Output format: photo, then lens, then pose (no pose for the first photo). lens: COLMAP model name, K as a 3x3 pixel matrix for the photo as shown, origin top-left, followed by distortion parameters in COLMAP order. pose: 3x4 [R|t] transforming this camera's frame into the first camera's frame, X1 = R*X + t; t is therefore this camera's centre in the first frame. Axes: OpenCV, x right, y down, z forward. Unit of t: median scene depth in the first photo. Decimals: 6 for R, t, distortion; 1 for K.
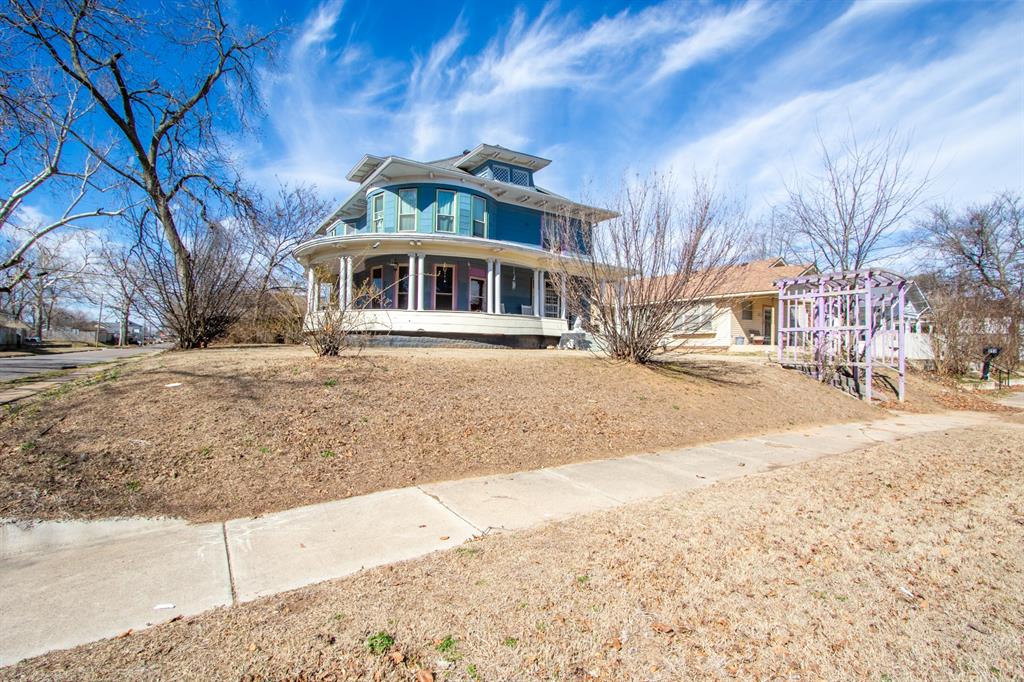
lens RADIAL K [[485.7, 0, 516.0], [0, 485.7, 344.4], [0, 0, 1]] dist [-0.014736, 0.000207]
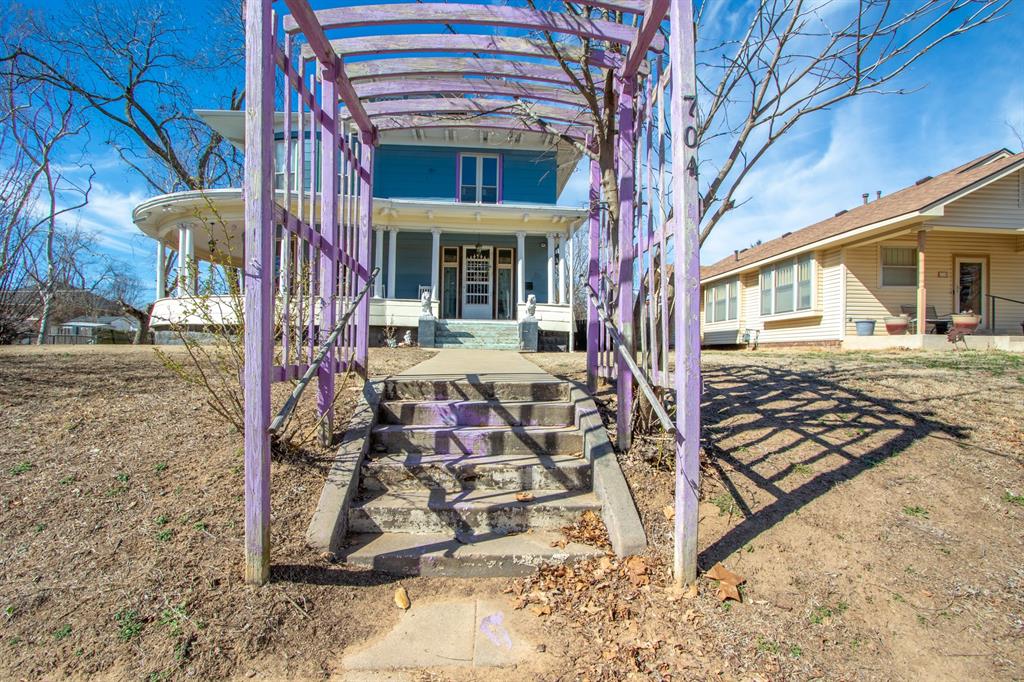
lens RADIAL K [[447.4, 0, 497.5], [0, 447.4, 344.2], [0, 0, 1]] dist [-0.018289, -0.000017]
pose [[0.854810, -0.004602, -0.518921, 0.495111], [0.006961, 0.999972, 0.002598, 0.004923], [0.518894, -0.005833, 0.854818, 0.558653]]
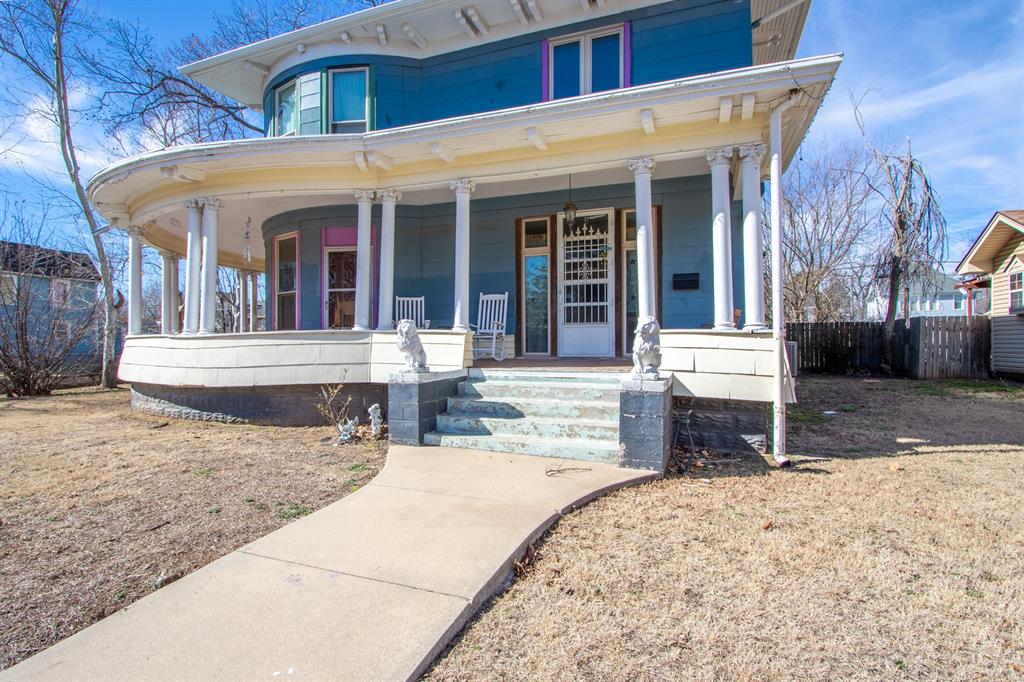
lens RADIAL K [[485.7, 0, 516.0], [0, 485.7, 344.4], [0, 0, 1]] dist [-0.014736, 0.000207]
pose [[0.577394, -0.009513, -0.816410, 0.390123], [0.027580, 0.999589, 0.007858, -0.045401], [0.816000, -0.027054, 0.577419, 0.879436]]
